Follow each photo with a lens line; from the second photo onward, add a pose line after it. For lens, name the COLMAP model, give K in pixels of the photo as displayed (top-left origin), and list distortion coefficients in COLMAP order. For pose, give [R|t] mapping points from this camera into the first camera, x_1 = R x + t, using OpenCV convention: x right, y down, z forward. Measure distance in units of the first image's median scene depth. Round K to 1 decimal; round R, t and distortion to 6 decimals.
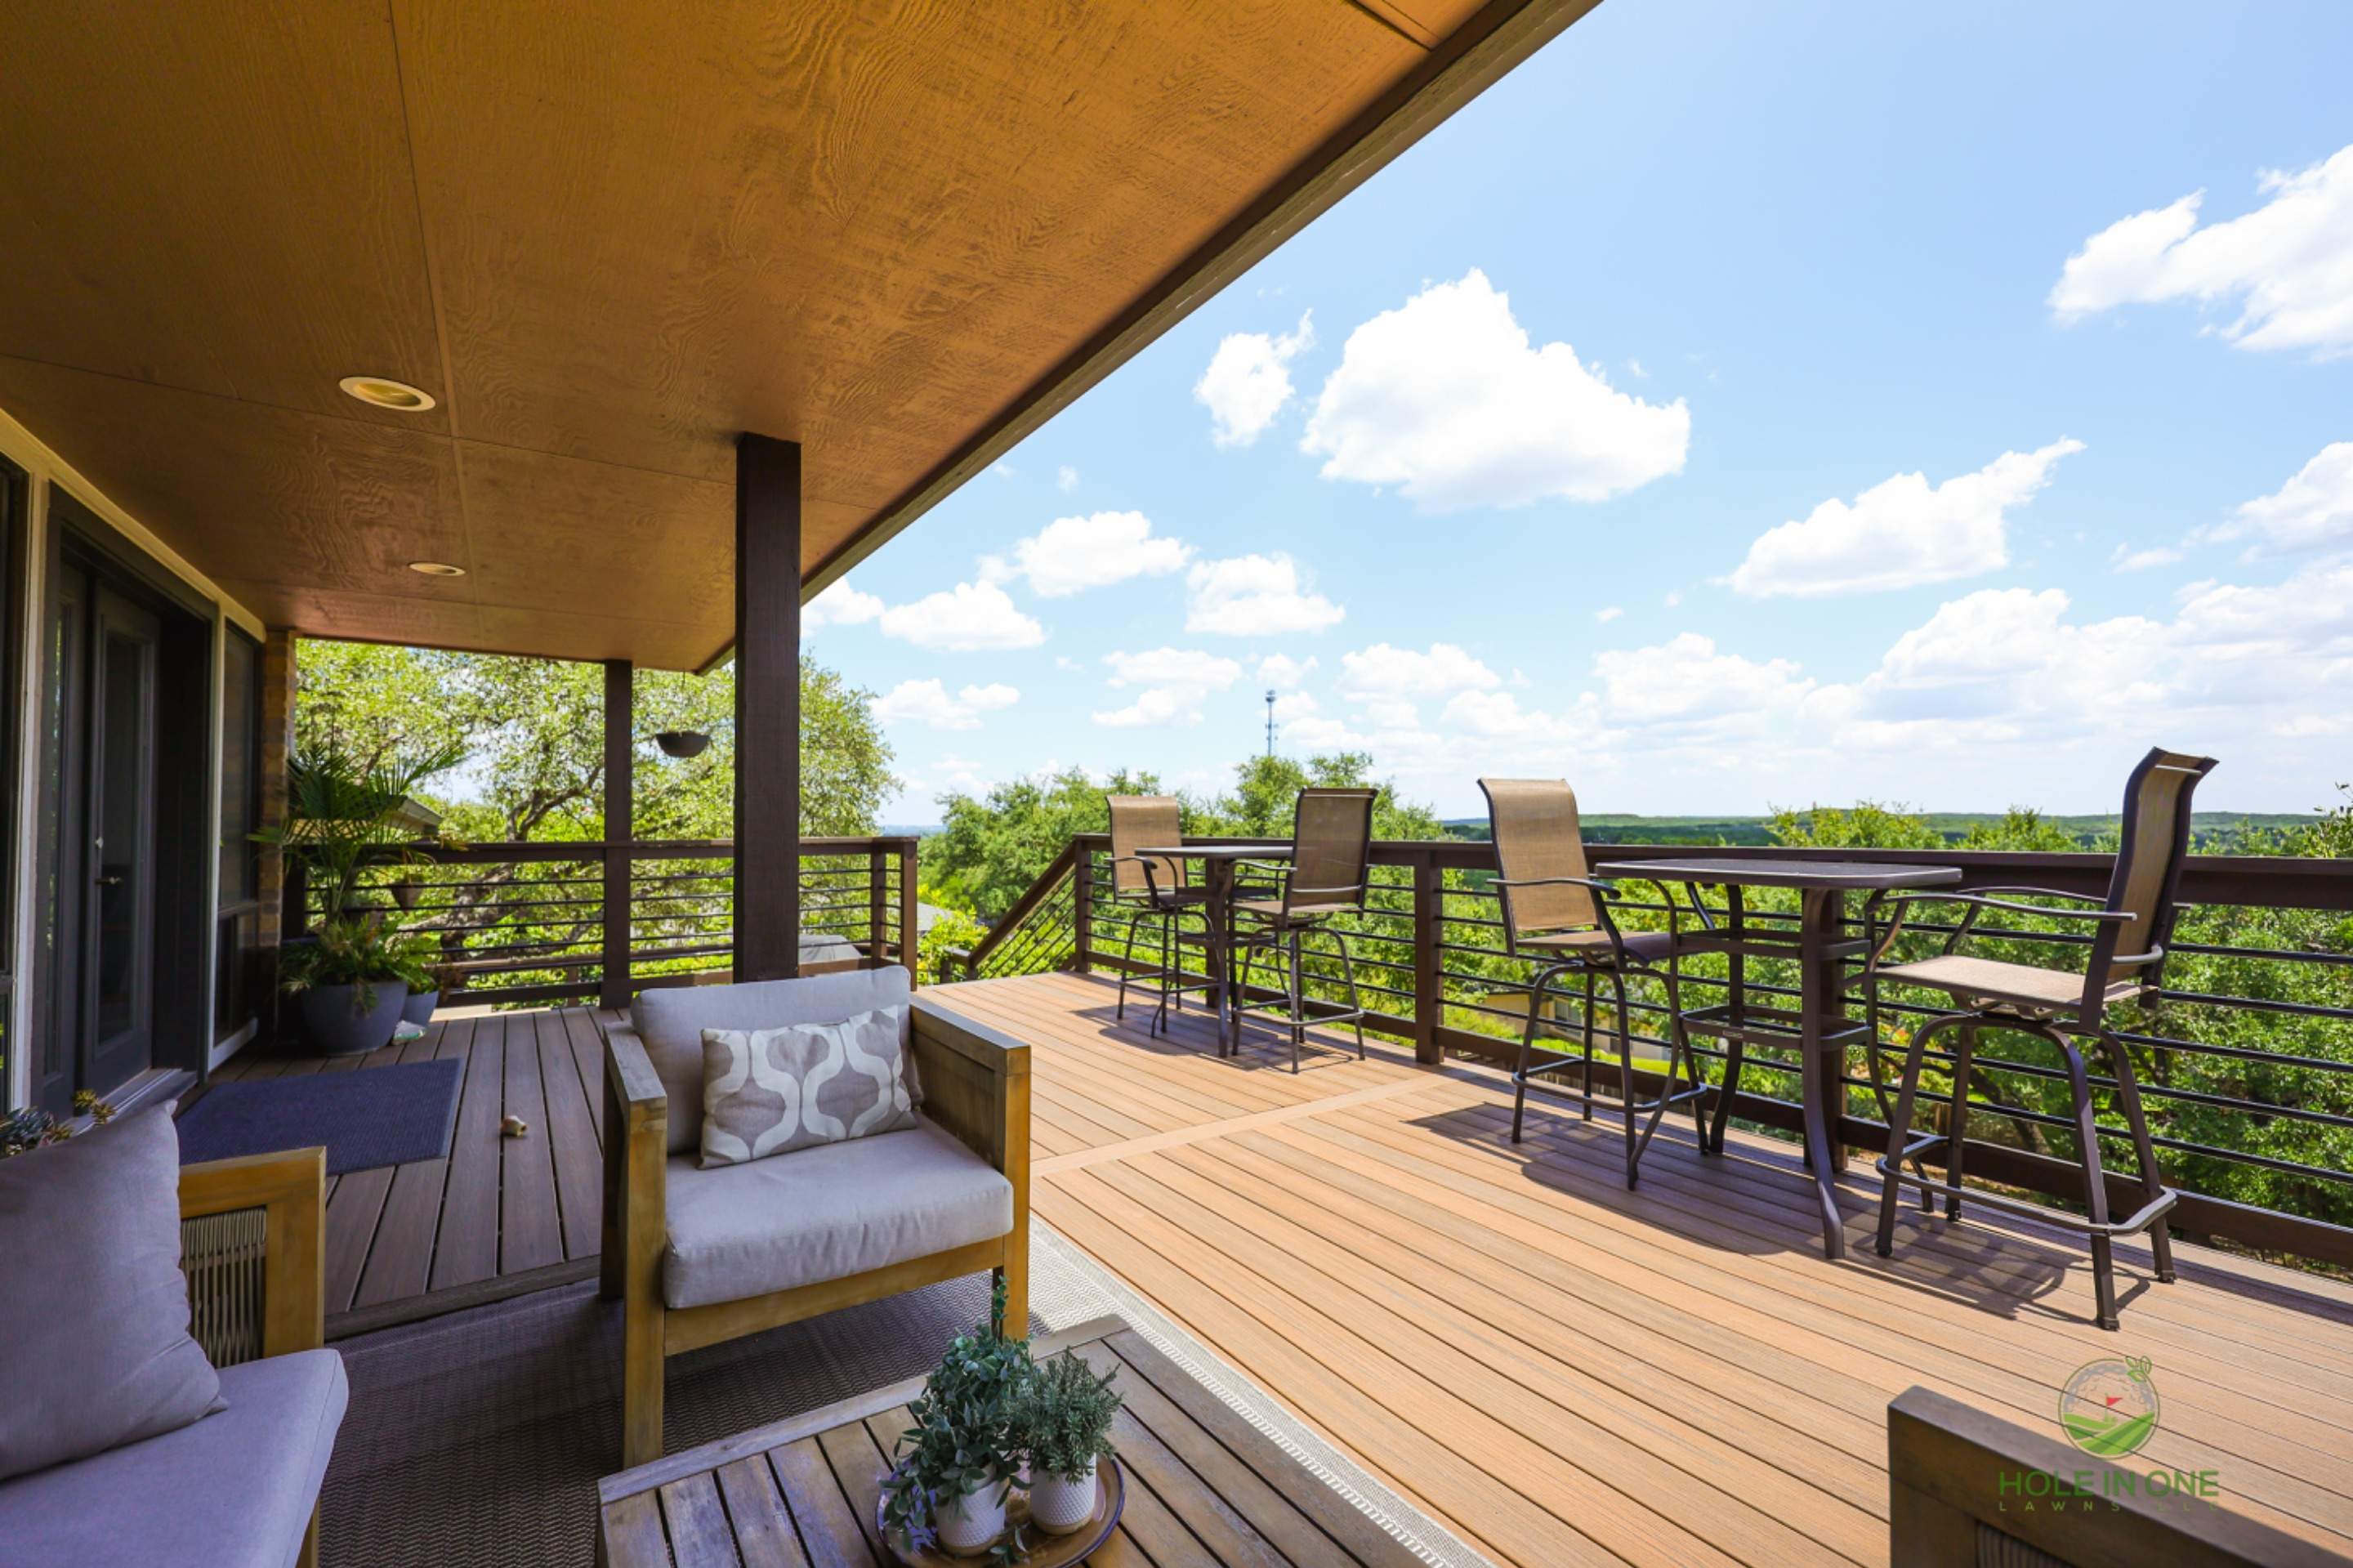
lens RADIAL K [[986.5, 0, 1156.9], [0, 986.5, 804.0], [0, 0, 1]] dist [0.001730, -0.000332]
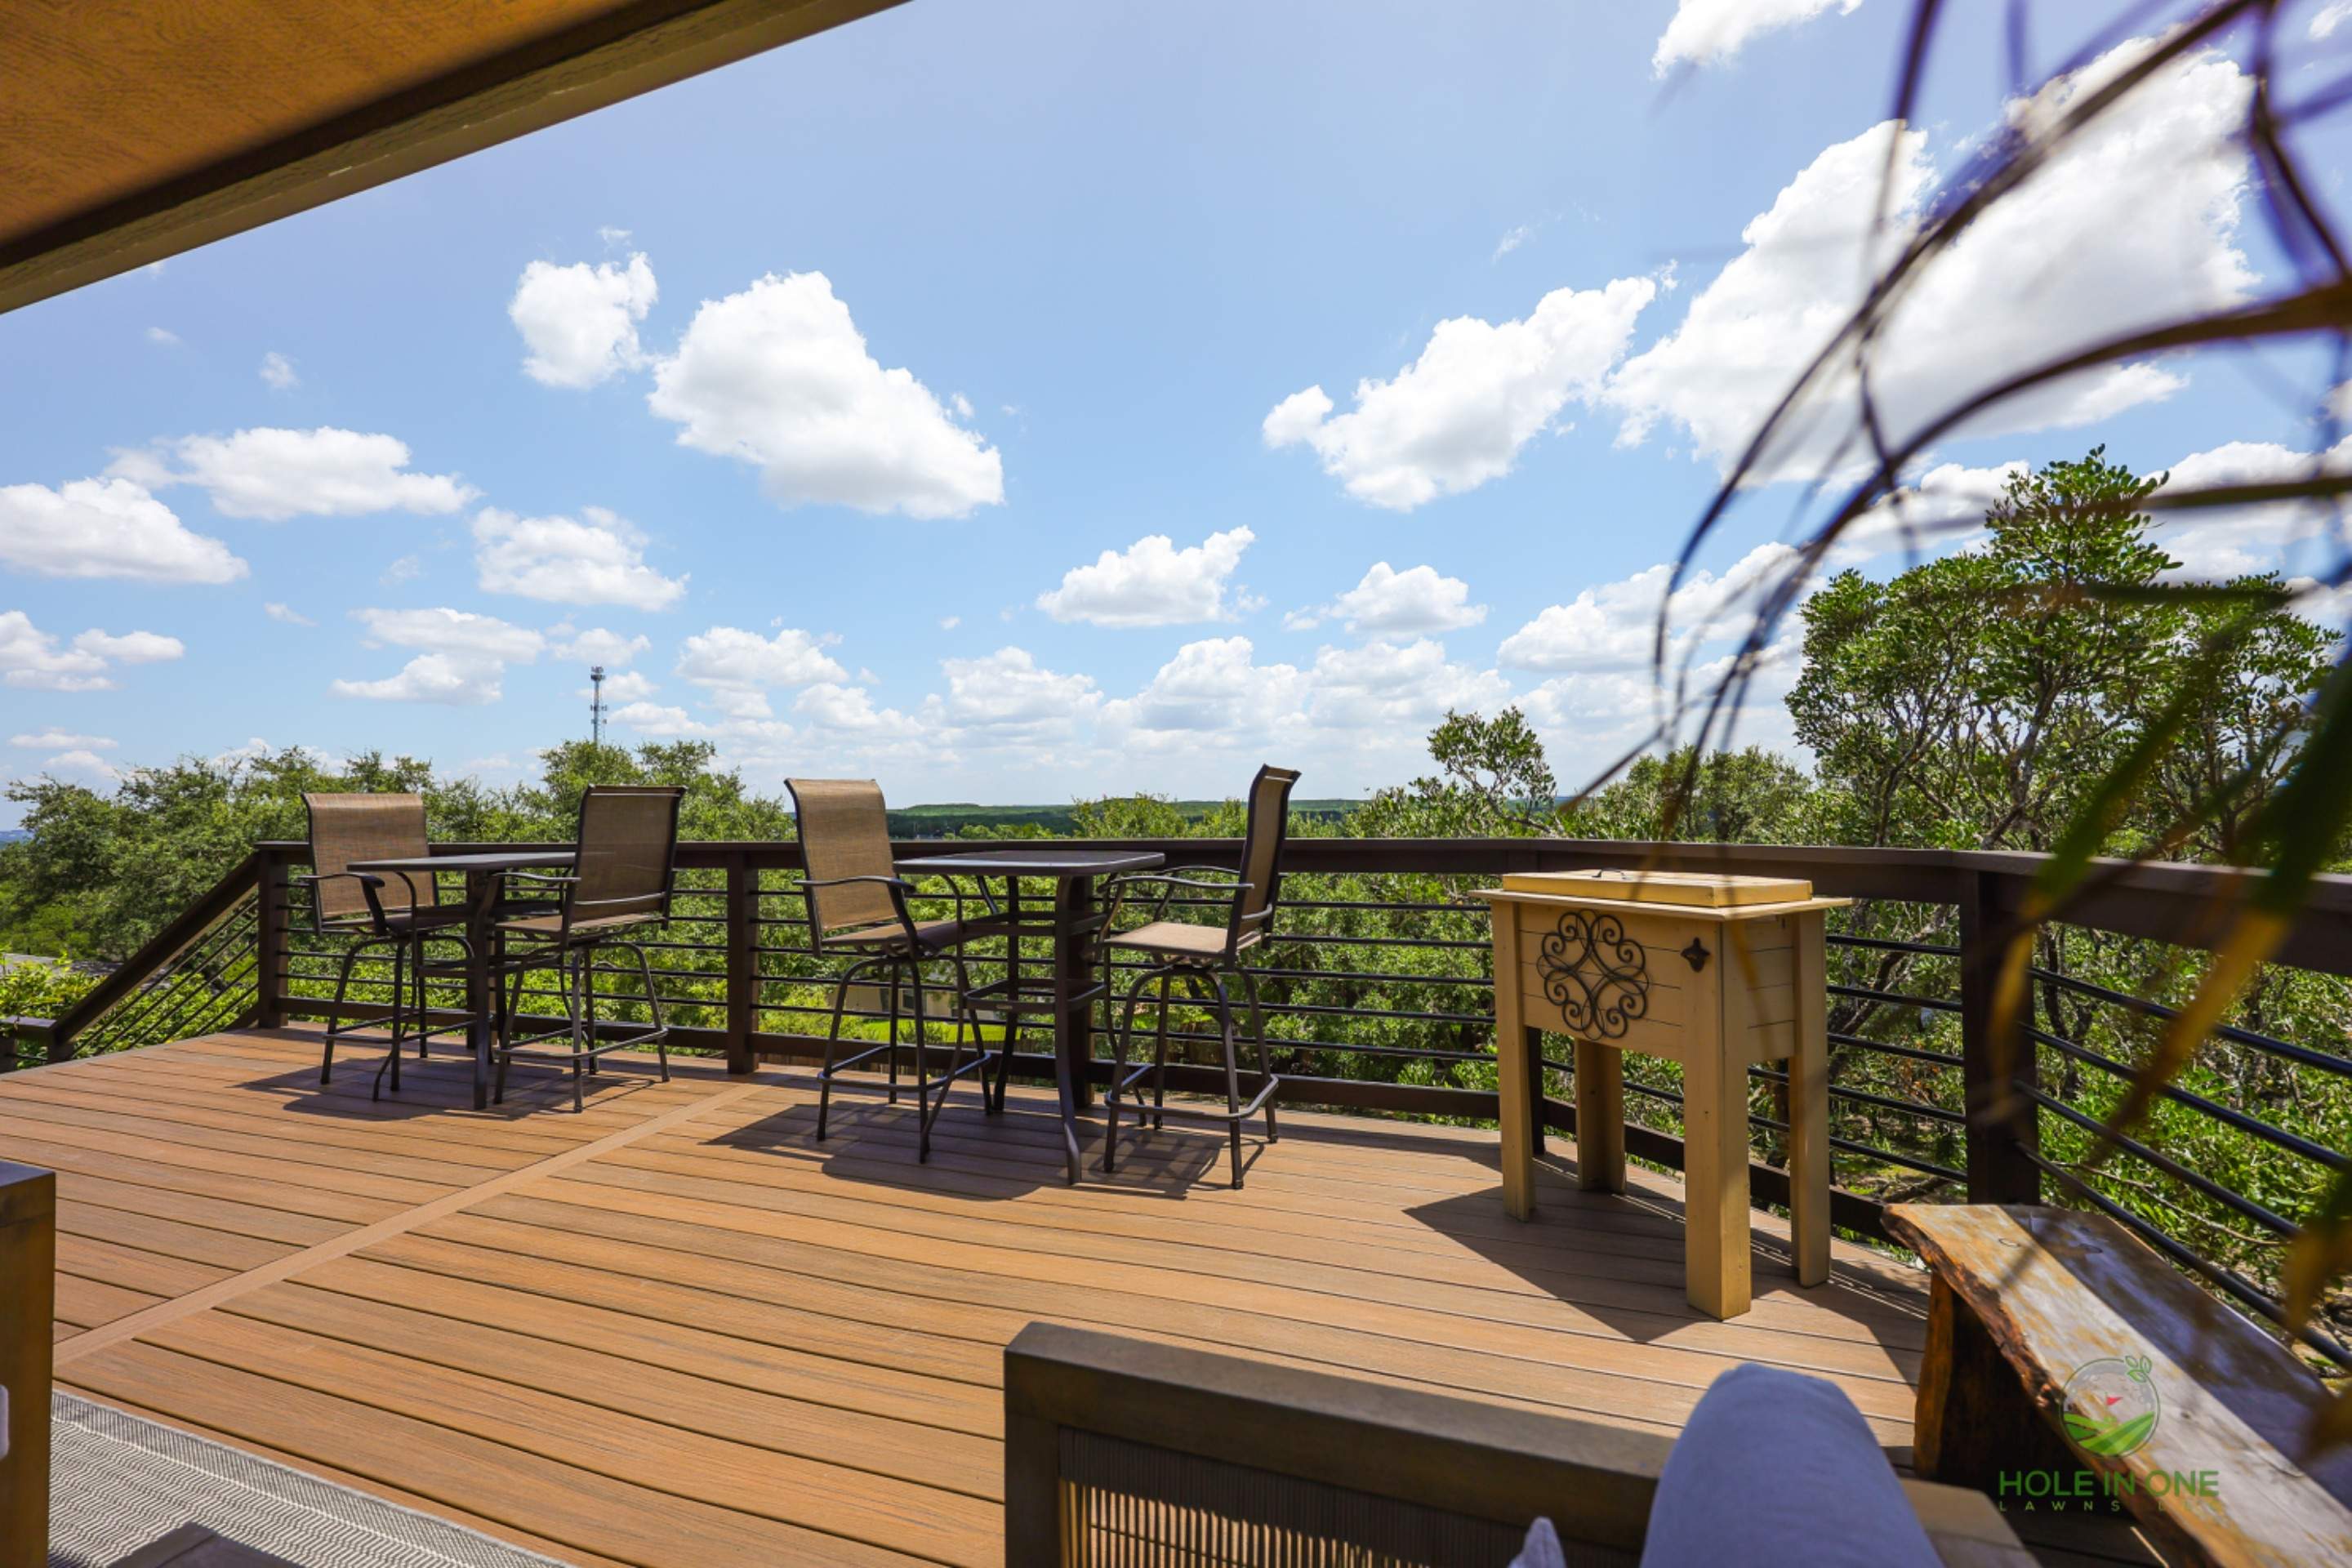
lens RADIAL K [[961.9, 0, 1176.0], [0, 961.9, 784.0], [0, 0, 1]] dist [-0.001184, -0.000186]
pose [[0.792575, 0.003482, 0.609765, 0.035179], [0.003410, 0.999943, -0.010142, -0.007183], [-0.609765, 0.010118, 0.792518, -0.004219]]
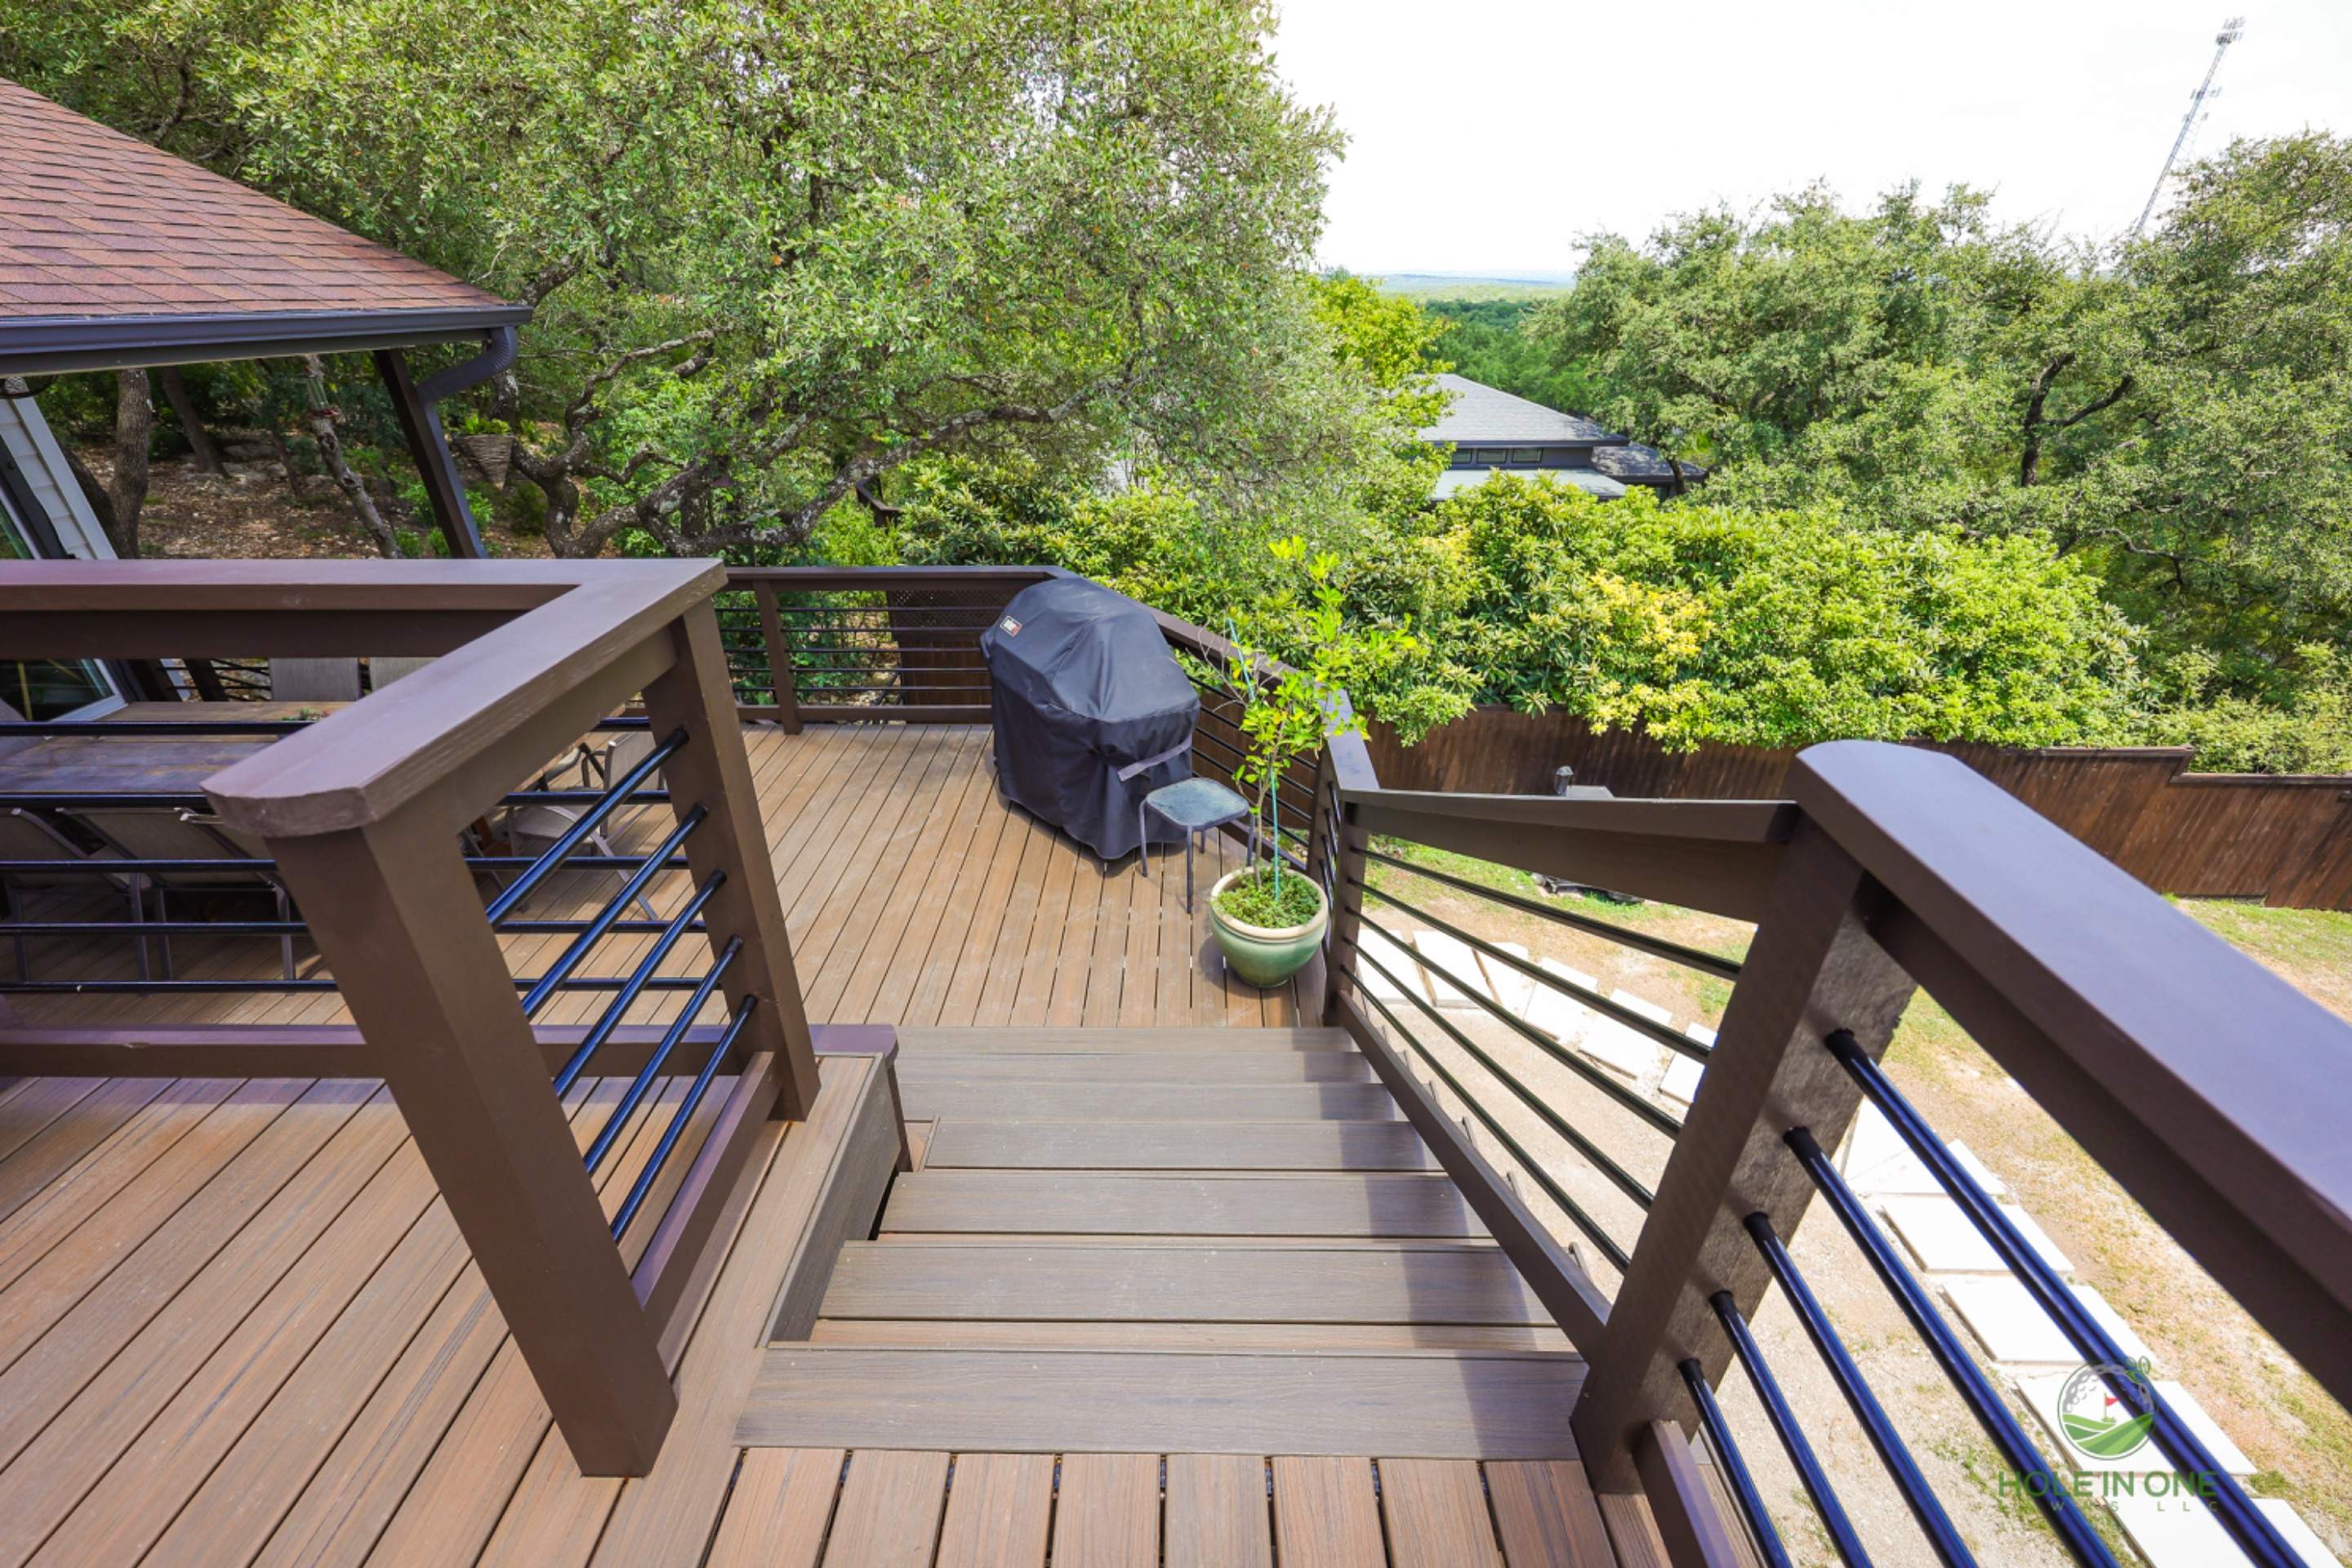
lens RADIAL K [[952.8, 0, 1173.9], [0, 952.8, 791.1], [0, 0, 1]] dist [0.000495, -0.000083]
pose [[0.826997, 0.278161, -0.488571, -0.121995], [0.003197, 0.866685, 0.498845, -0.030869], [0.562197, -0.414105, 0.715857, 1.223290]]
